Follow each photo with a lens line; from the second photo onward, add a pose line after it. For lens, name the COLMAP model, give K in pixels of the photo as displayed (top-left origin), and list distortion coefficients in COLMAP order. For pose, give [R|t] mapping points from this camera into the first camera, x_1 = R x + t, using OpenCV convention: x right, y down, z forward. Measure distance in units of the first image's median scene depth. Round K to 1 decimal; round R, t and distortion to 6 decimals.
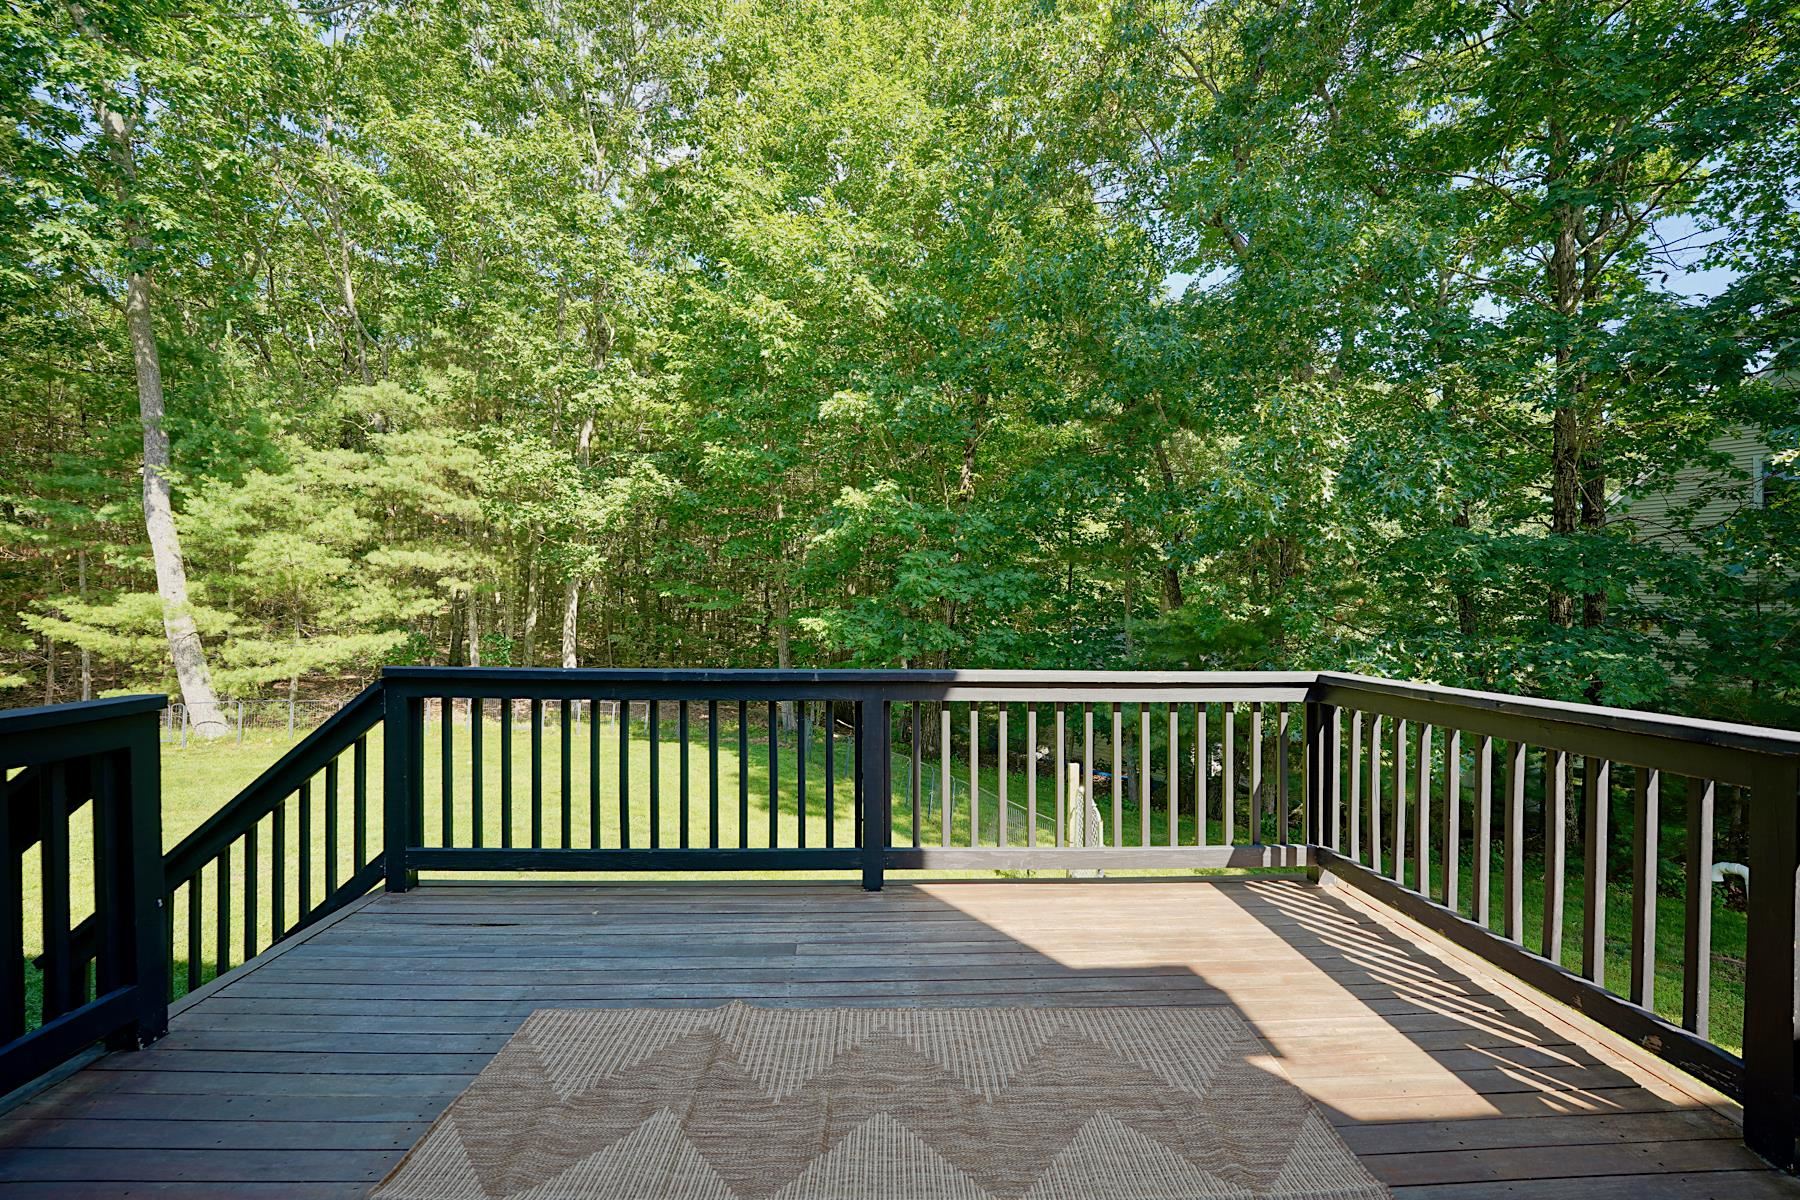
lens RADIAL K [[732.3, 0, 890.3], [0, 732.3, 598.2], [0, 0, 1]] dist [-0.019808, 0.002596]
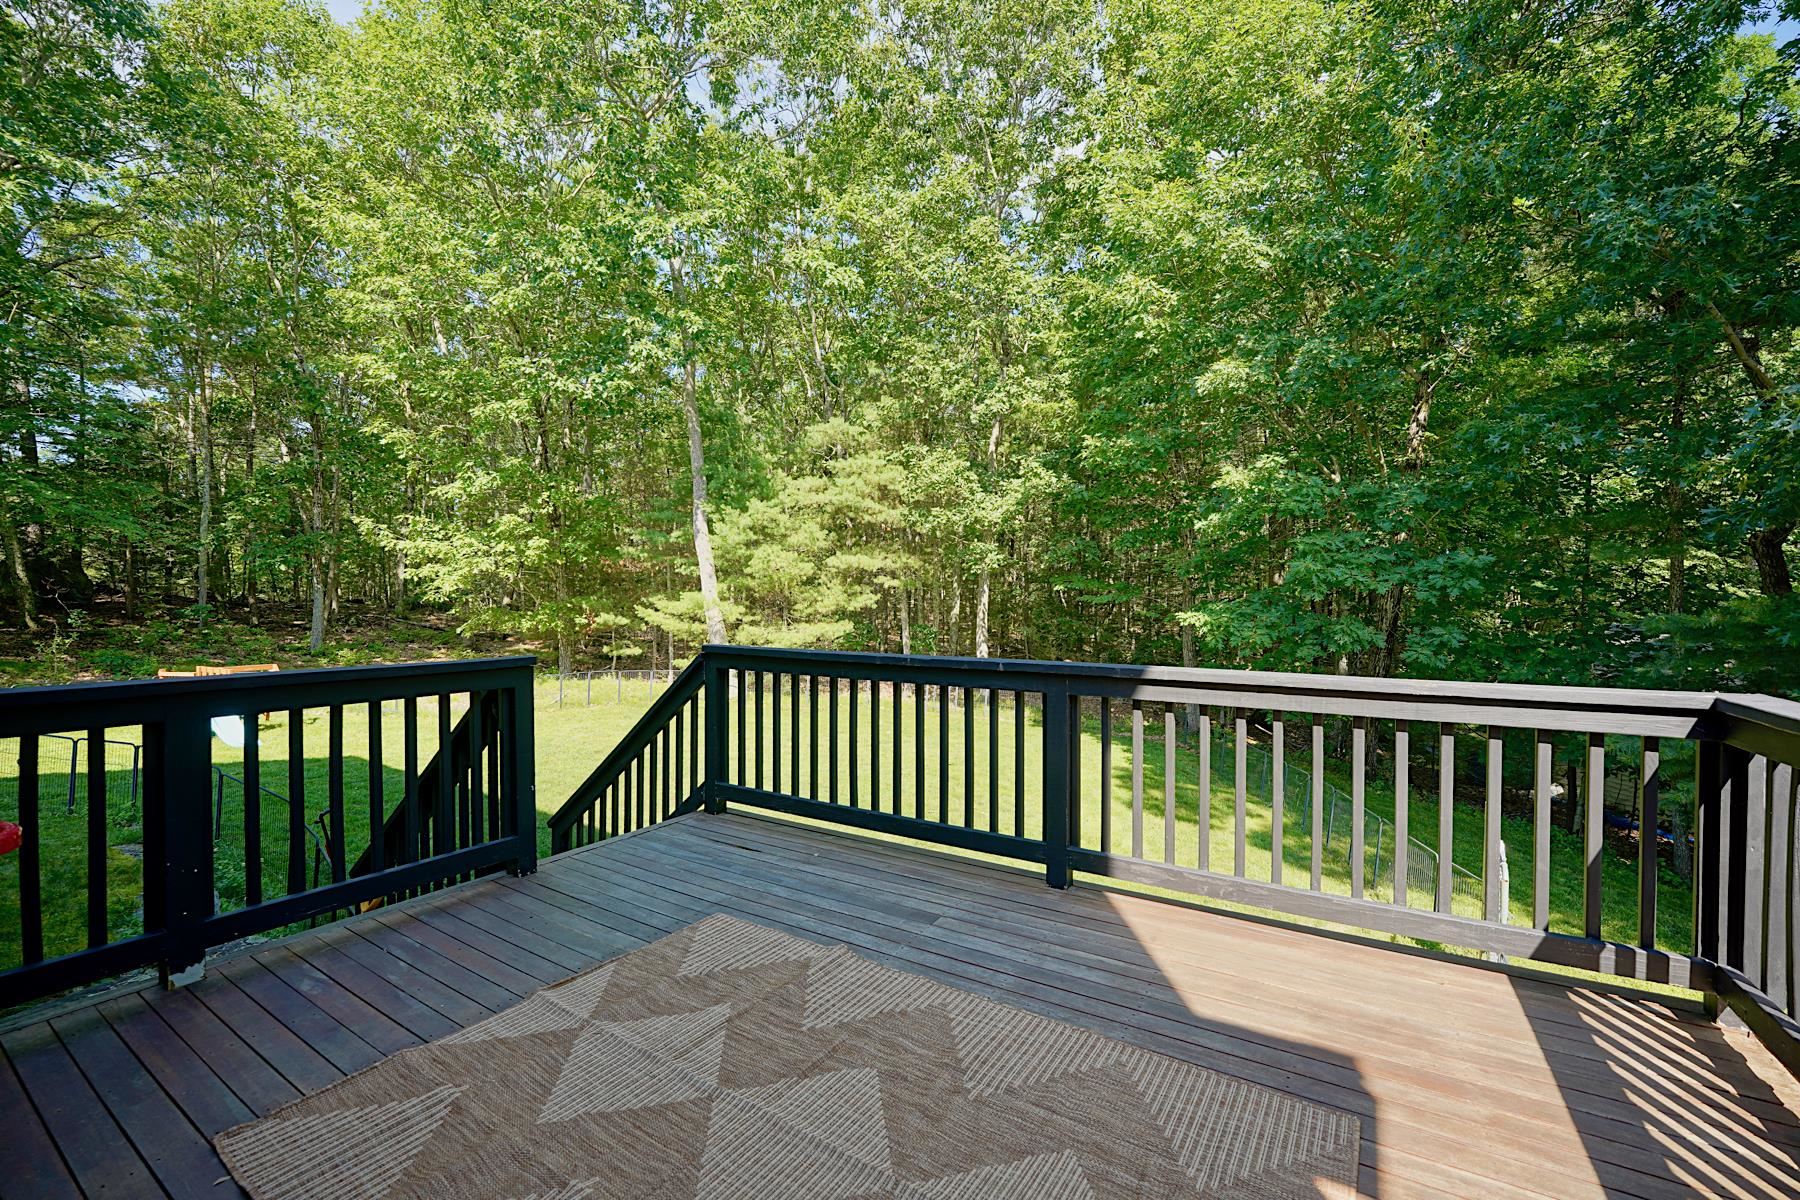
lens RADIAL K [[732.3, 0, 897.4], [0, 732.3, 600.2], [0, 0, 1]] dist [-0.019808, 0.002596]
pose [[0.833180, -0.003795, -0.552989, 0.098610], [0.010078, 0.999915, 0.008322, 0.001806], [0.552910, -0.012507, 0.833147, 0.022059]]
